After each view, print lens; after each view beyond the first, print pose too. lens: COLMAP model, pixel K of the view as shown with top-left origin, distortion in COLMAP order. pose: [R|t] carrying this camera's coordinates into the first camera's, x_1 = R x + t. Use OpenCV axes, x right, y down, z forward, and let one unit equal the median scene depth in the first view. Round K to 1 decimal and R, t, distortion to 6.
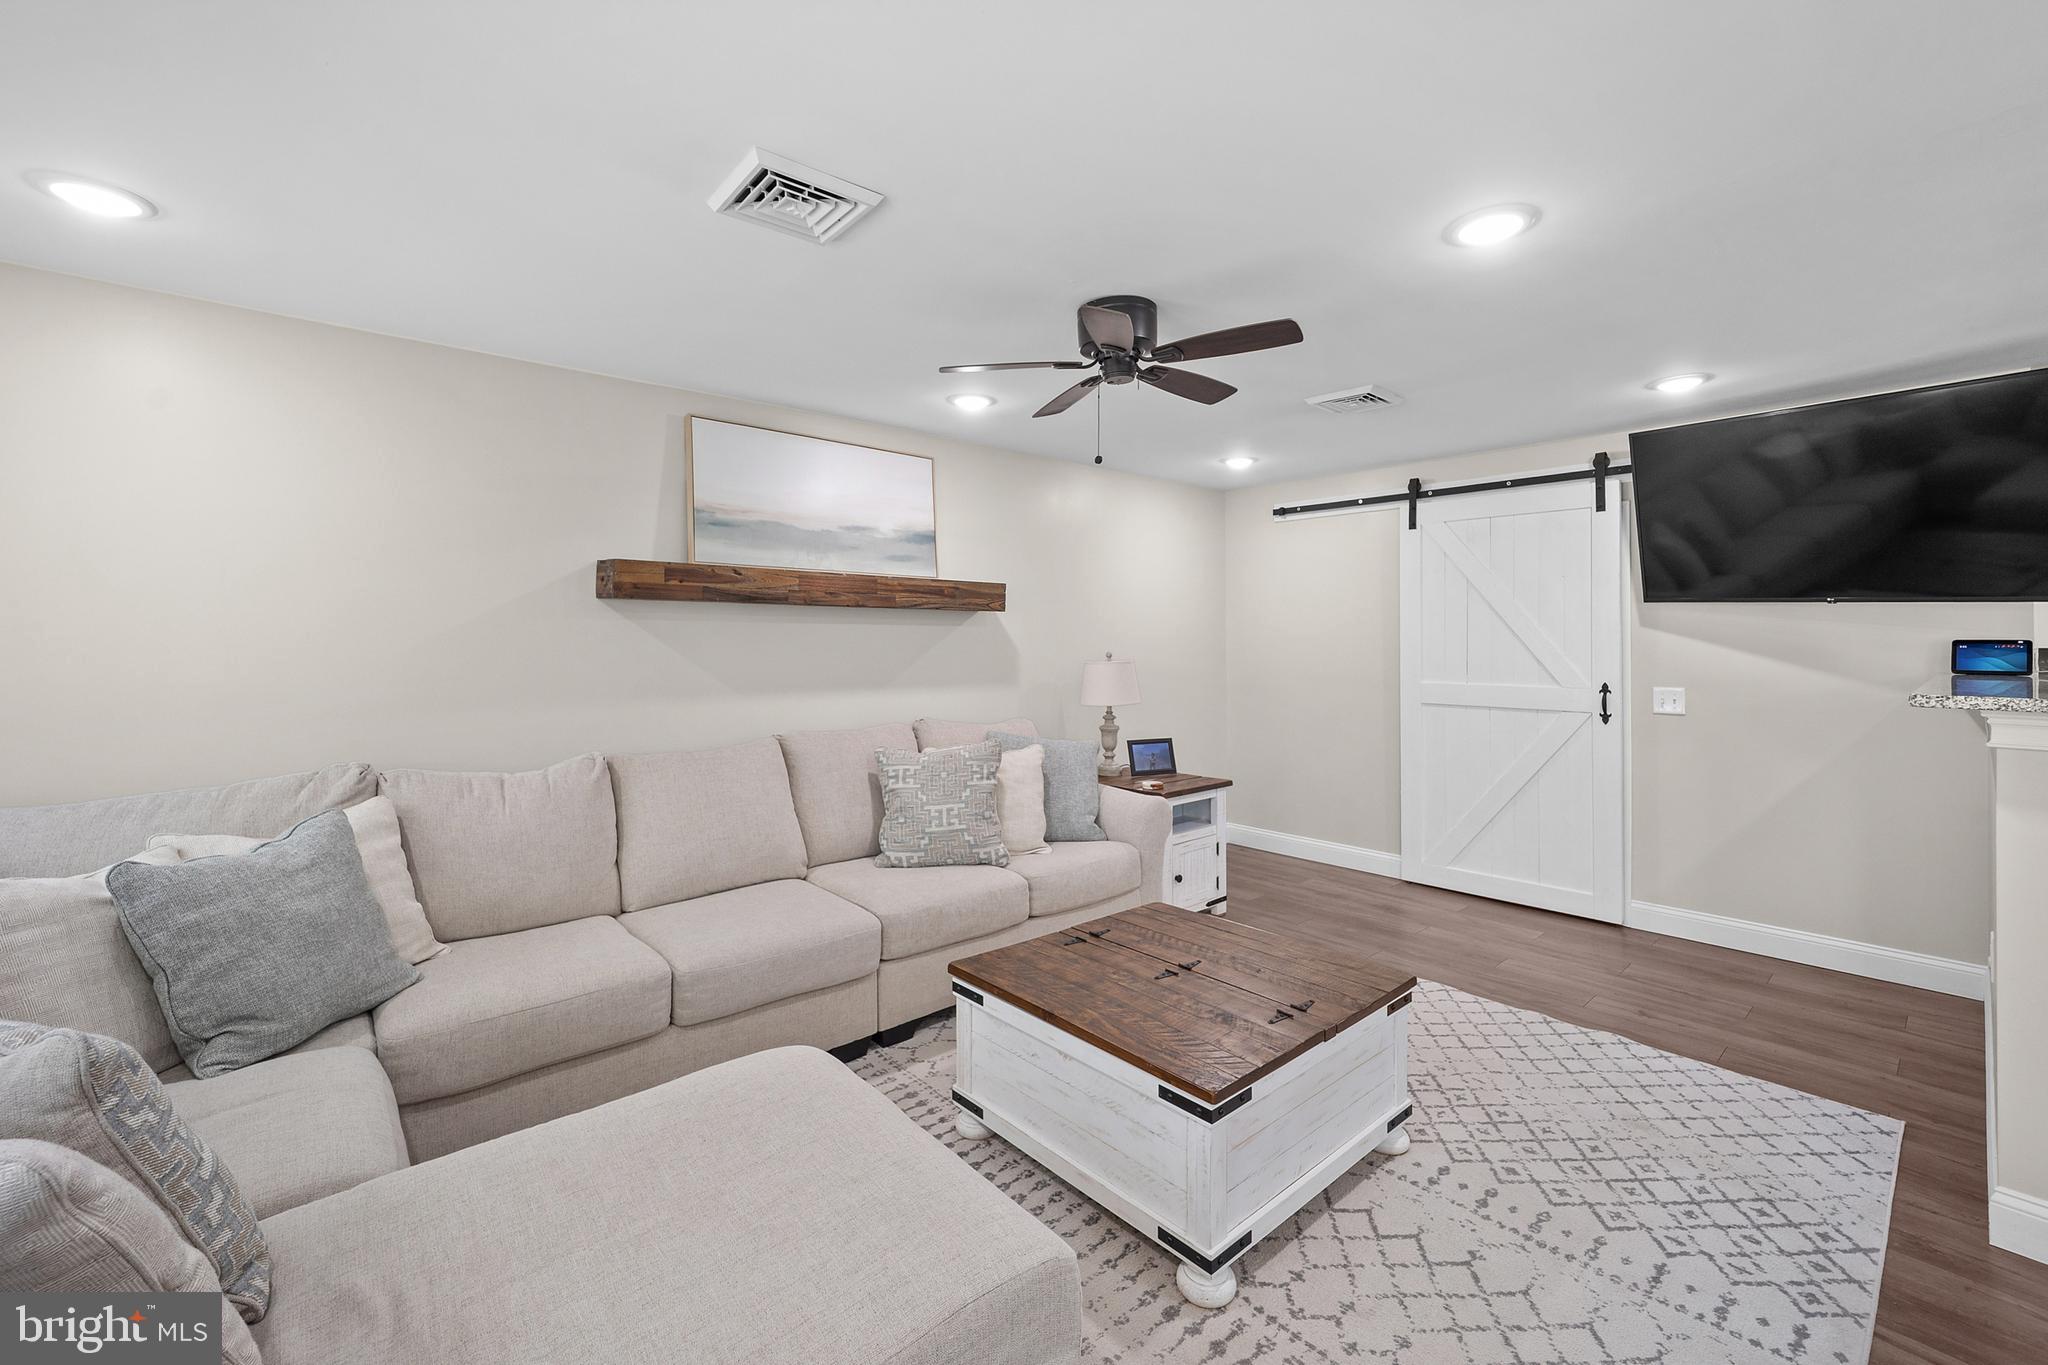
lens RADIAL K [[855.0, 0, 1020.2], [0, 855.0, 631.2], [0, 0, 1]] dist [-0.002979, -0.000737]
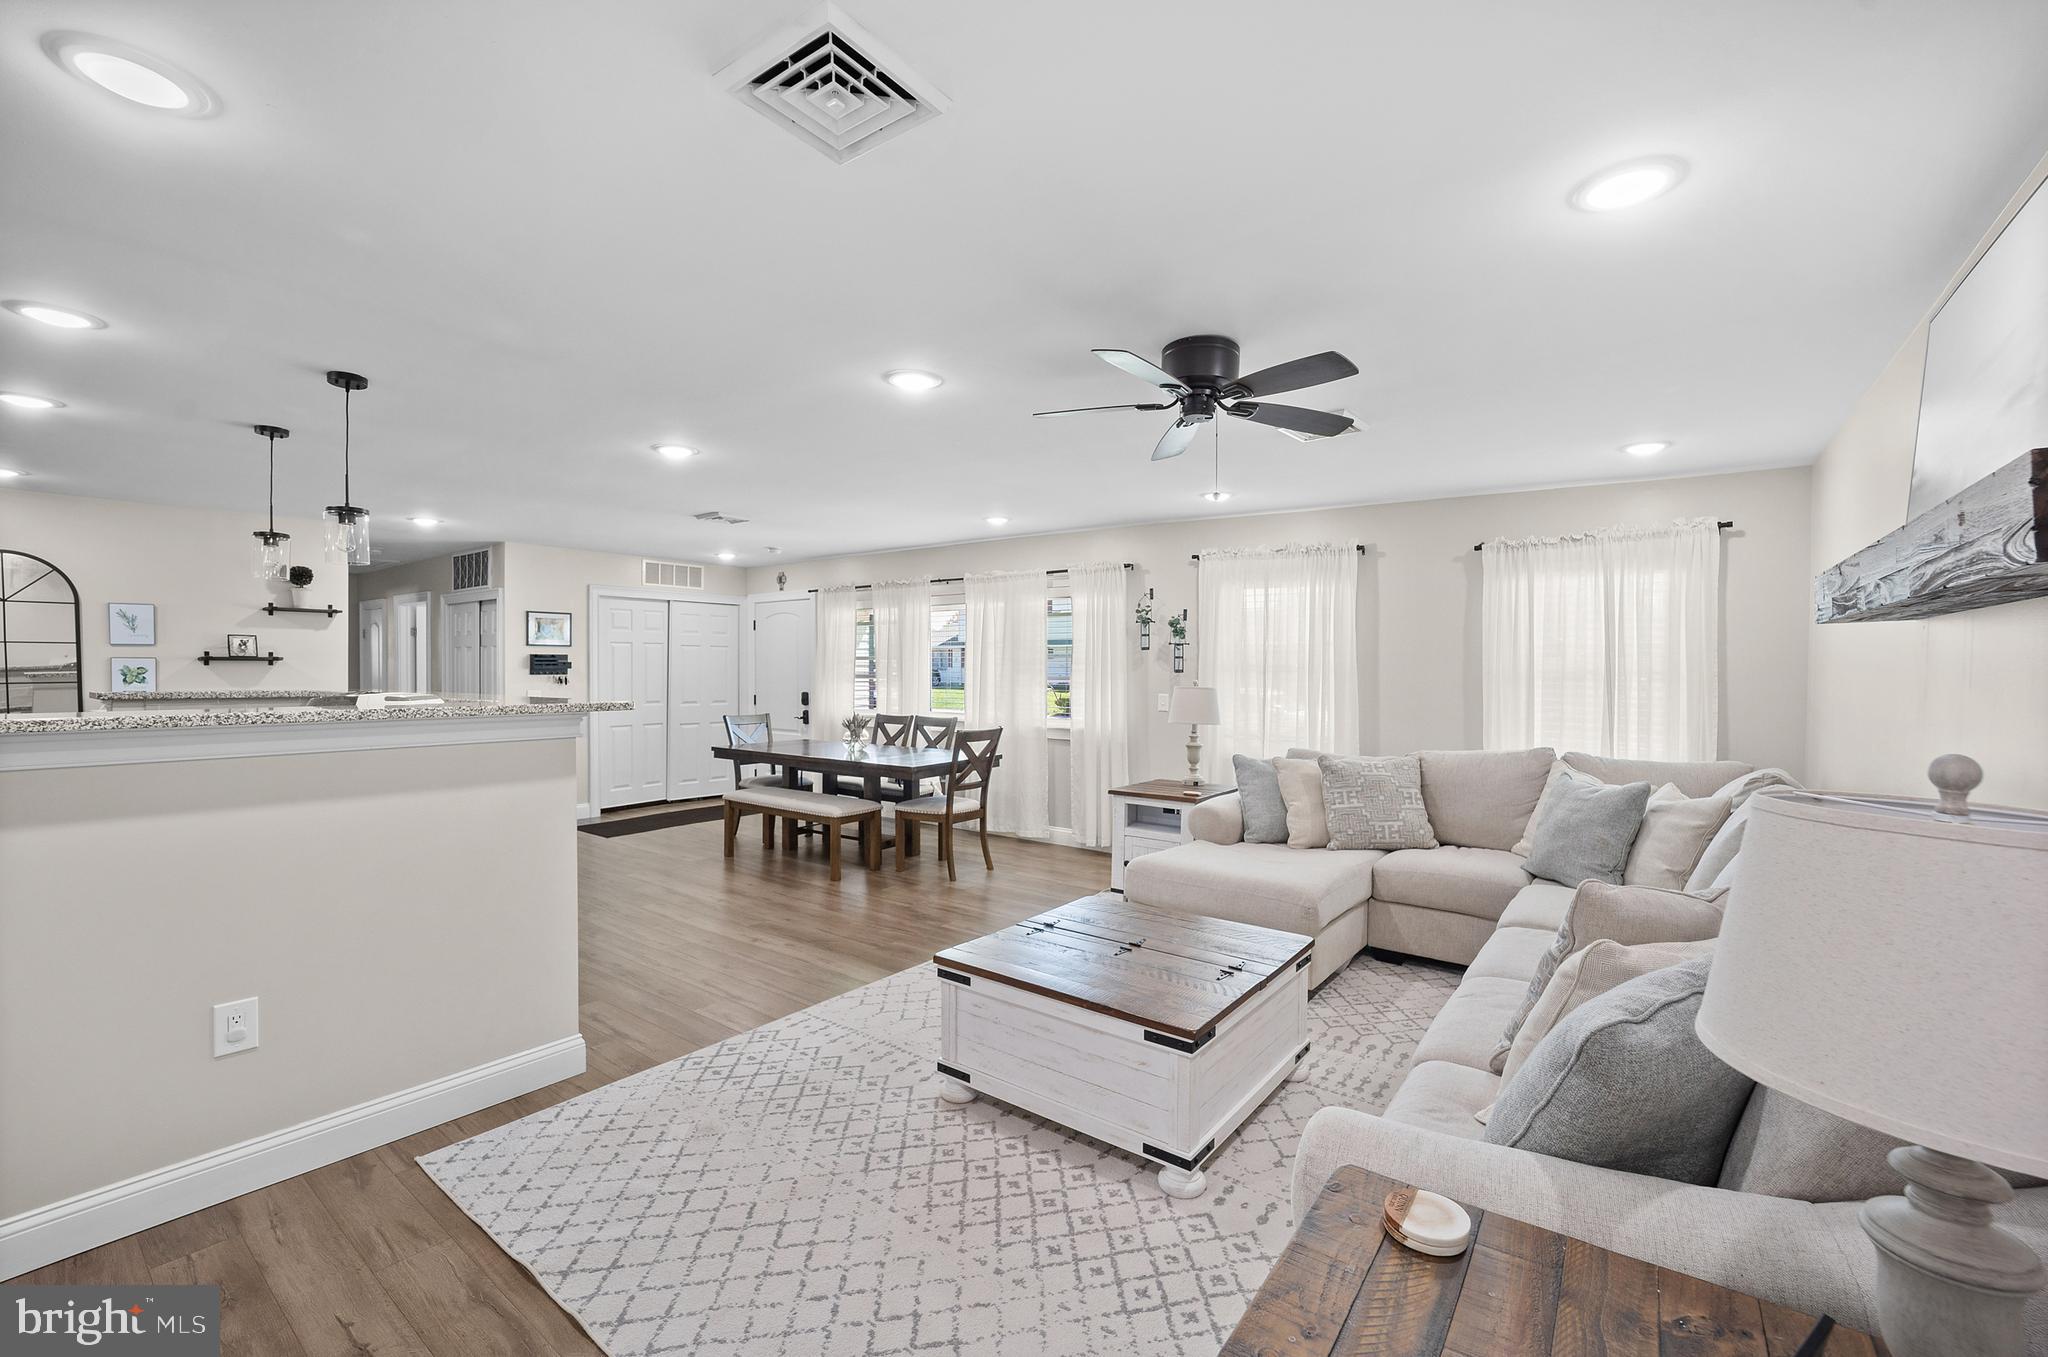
lens RADIAL K [[870.2, 0, 997.6], [0, 870.2, 686.5], [0, 0, 1]] dist [-0.000264, -0.000134]
pose [[-0.983802, -0.006081, -0.179157, 0.569792], [-0.007449, 0.999948, 0.006968, 0.027696], [0.179105, 0.008190, -0.983796, 2.095671]]
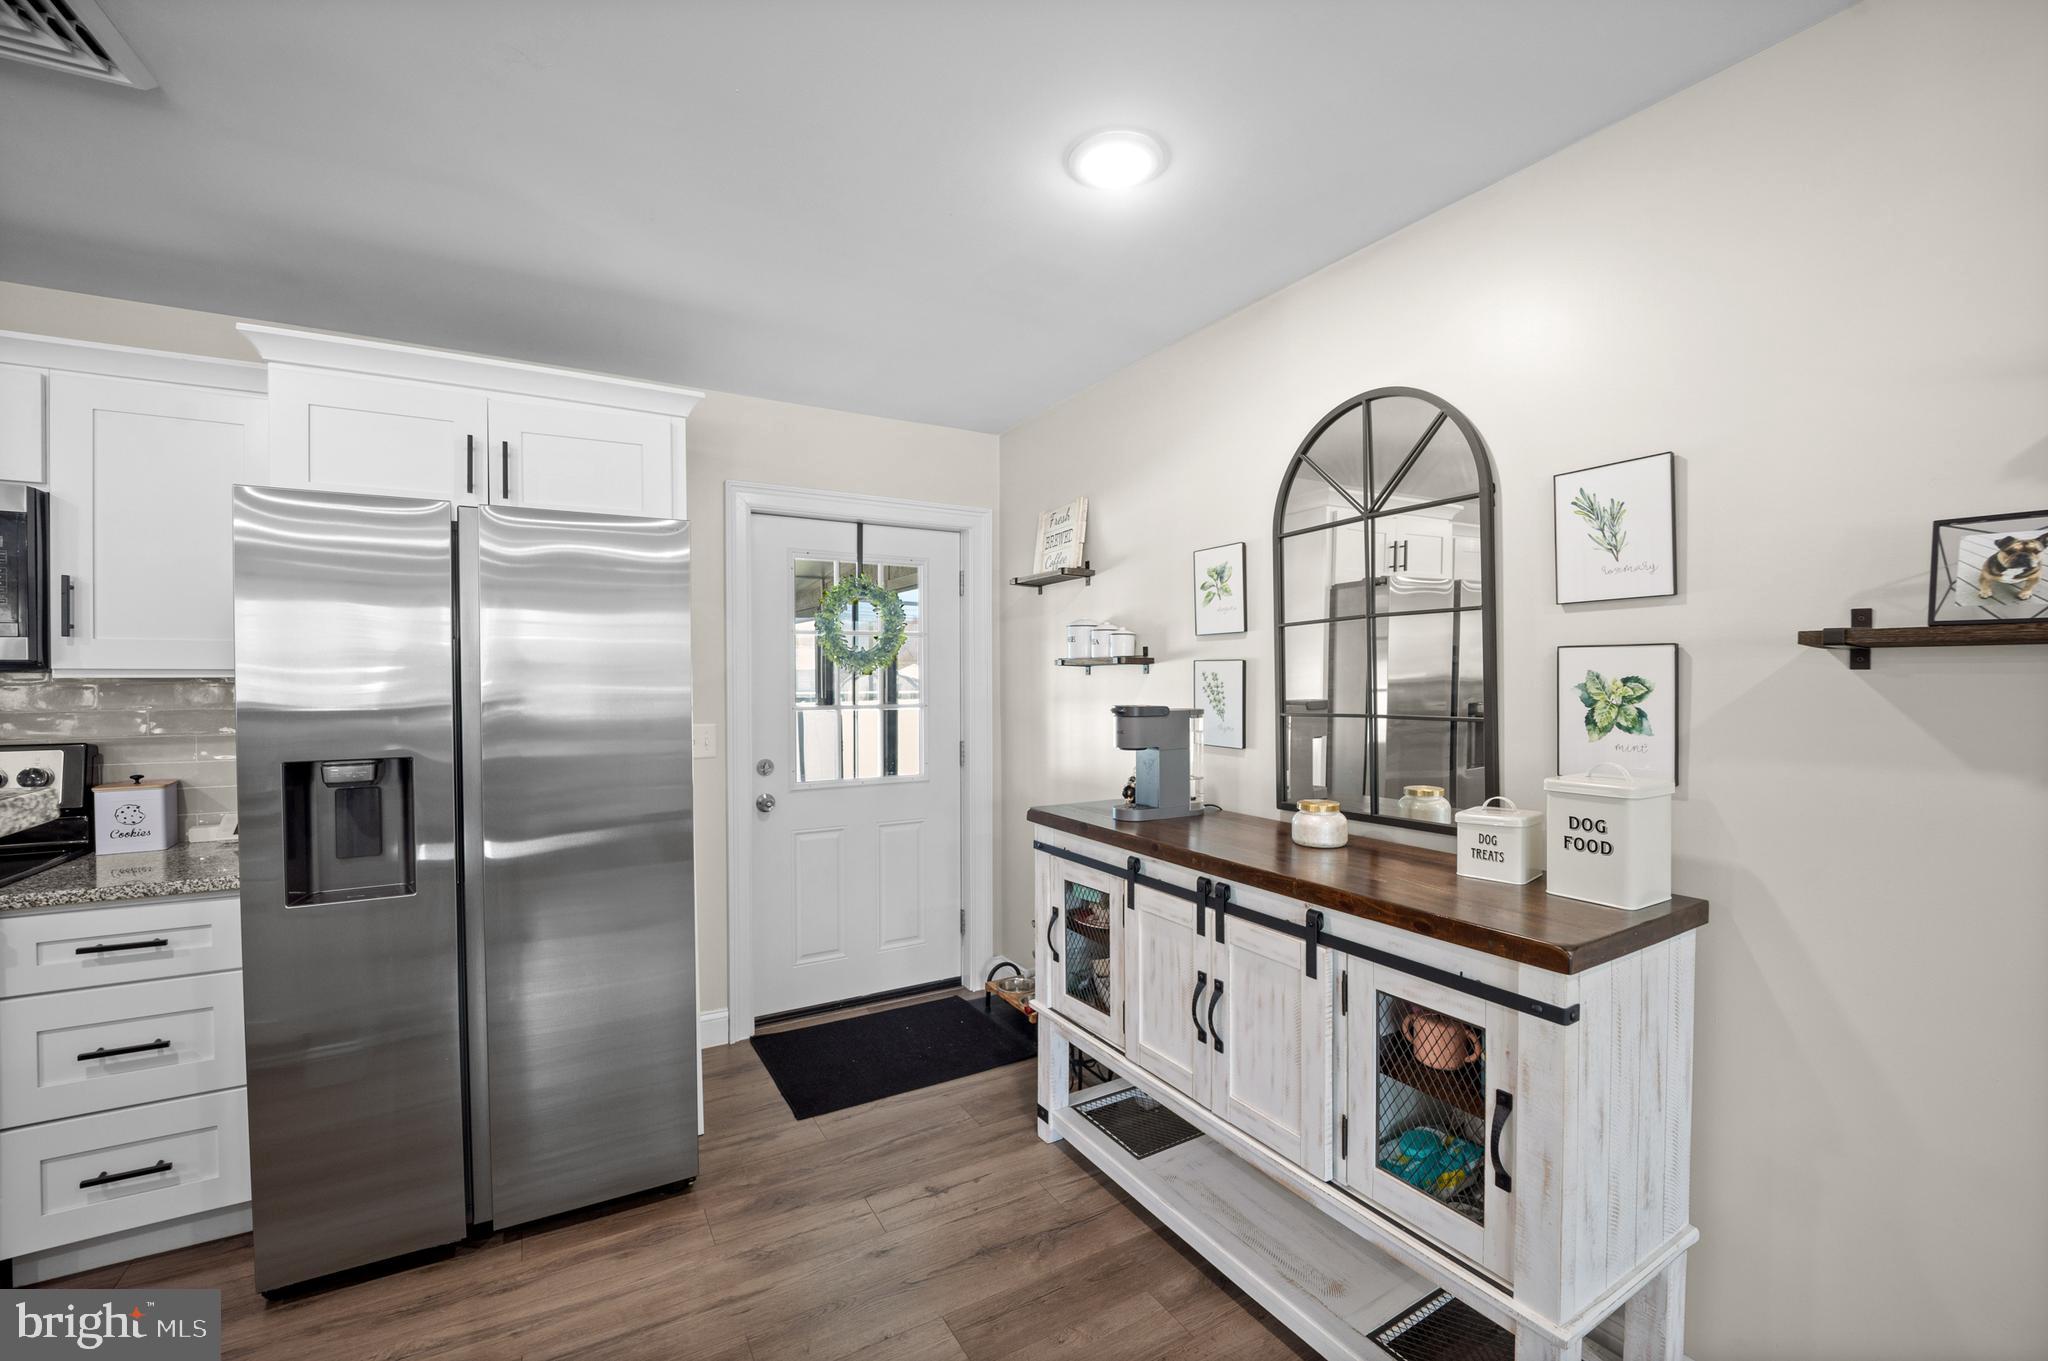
lens RADIAL K [[849.3, 0, 1024.1], [0, 849.3, 670.3], [0, 0, 1]] dist [-0.000833, -0.000286]
pose [[0.181829, -0.011135, 0.983267, 1.646140], [-0.000938, 0.999933, 0.011497, -0.002272], [-0.983330, -0.003013, 0.181806, -0.200187]]
